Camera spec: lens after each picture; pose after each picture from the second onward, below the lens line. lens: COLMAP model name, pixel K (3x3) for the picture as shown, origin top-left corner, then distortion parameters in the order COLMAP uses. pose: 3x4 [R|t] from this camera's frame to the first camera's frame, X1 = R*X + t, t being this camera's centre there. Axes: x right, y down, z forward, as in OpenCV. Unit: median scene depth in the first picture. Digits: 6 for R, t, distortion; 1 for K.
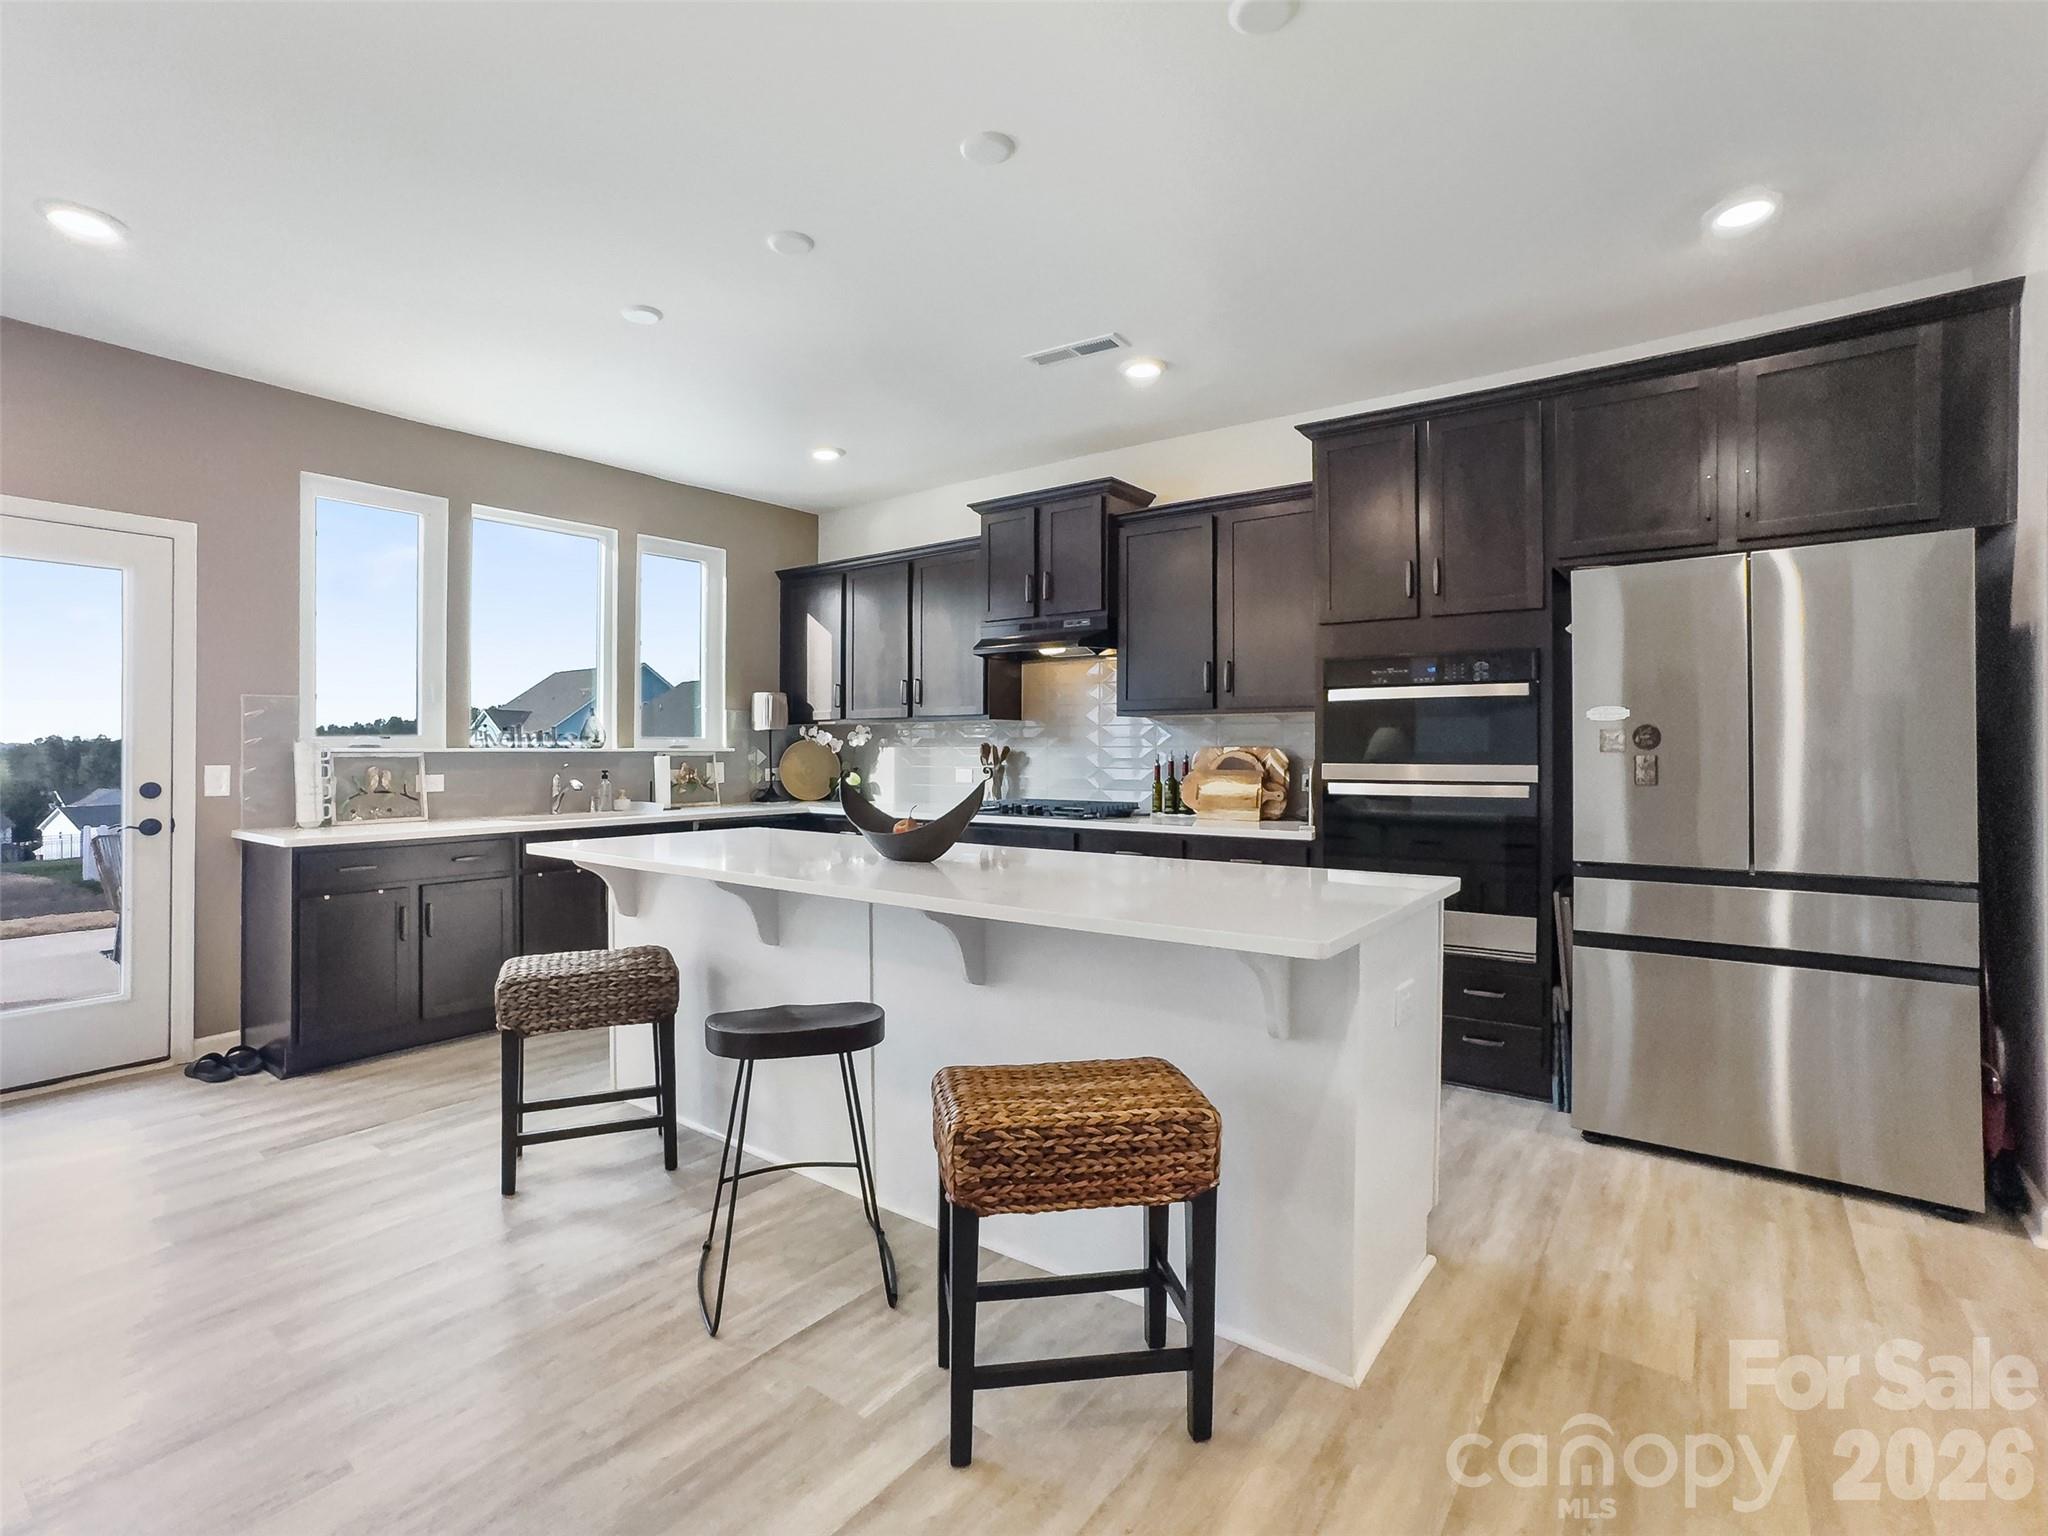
lens RADIAL K [[973.3, 0, 1013.0], [0, 973.3, 760.8], [0, 0, 1]] dist [-0.050807, 0.015412]
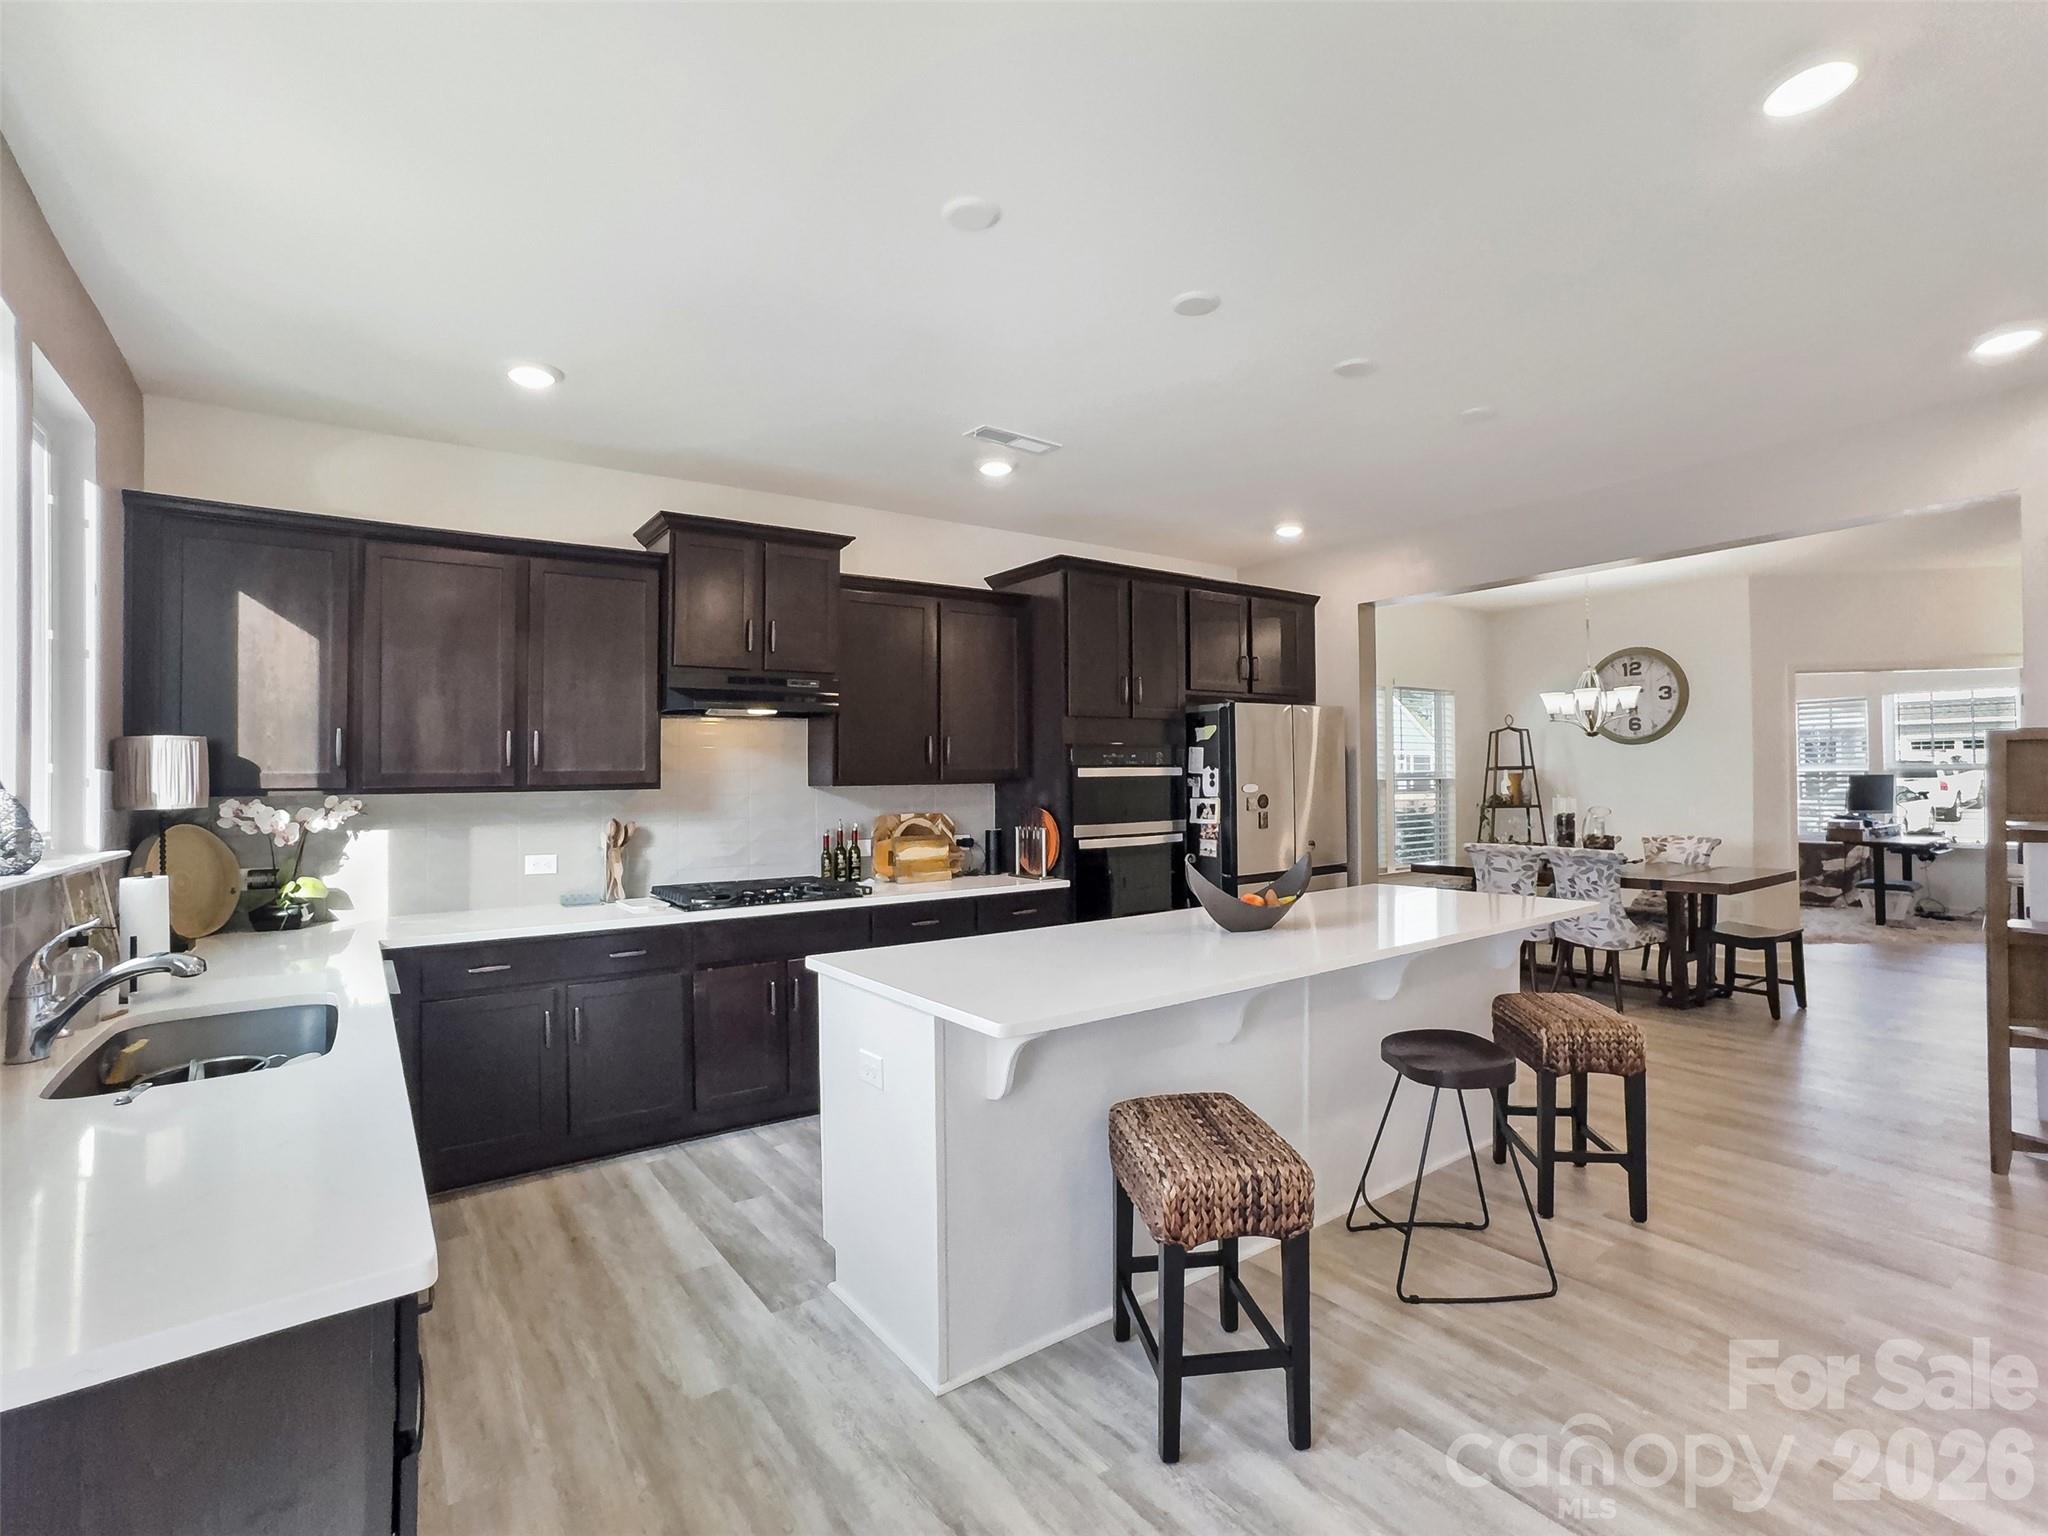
lens RADIAL K [[973.3, 0, 1012.4], [0, 973.3, 775.1], [0, 0, 1]] dist [-0.050807, 0.015412]
pose [[0.295961, 0.004815, 0.955188, -0.761919], [0.028453, 0.999499, -0.013854, -0.039195], [-0.954776, 0.031278, 0.295676, 0.568850]]
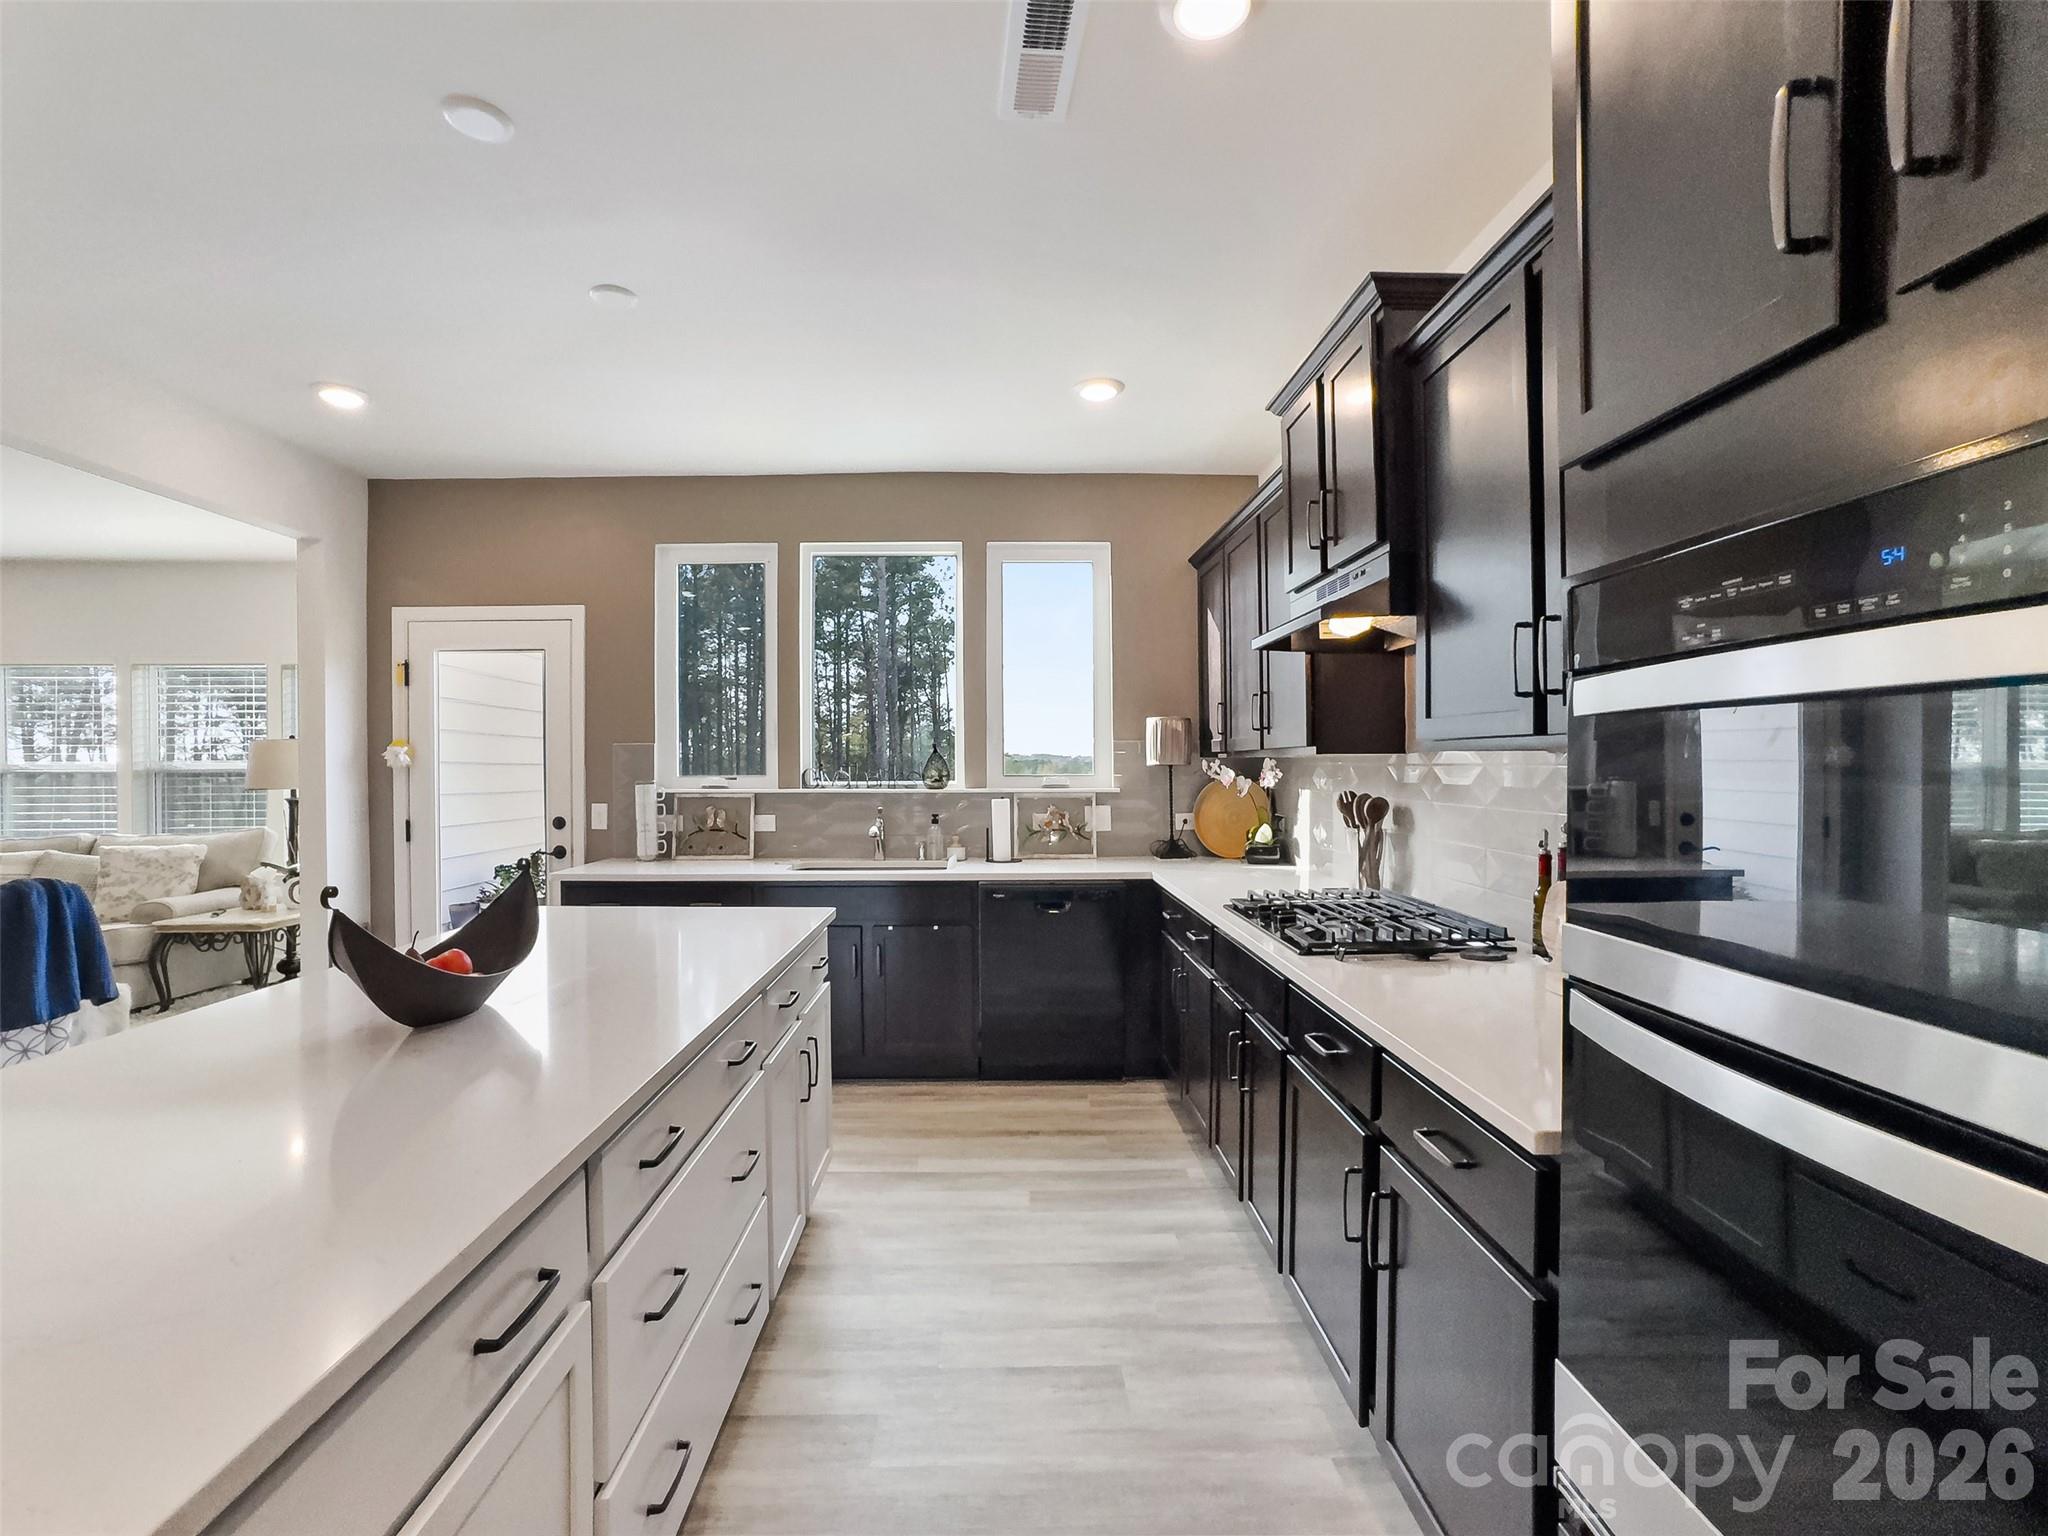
lens RADIAL K [[973.3, 0, 1009.1], [0, 973.3, 776.6], [0, 0, 1]] dist [-0.050807, 0.015412]
pose [[0.627372, 0.011507, -0.778634, 0.363687], [-0.008307, 0.999933, 0.008084, -0.036768], [0.778675, 0.001396, 0.627426, 0.545778]]
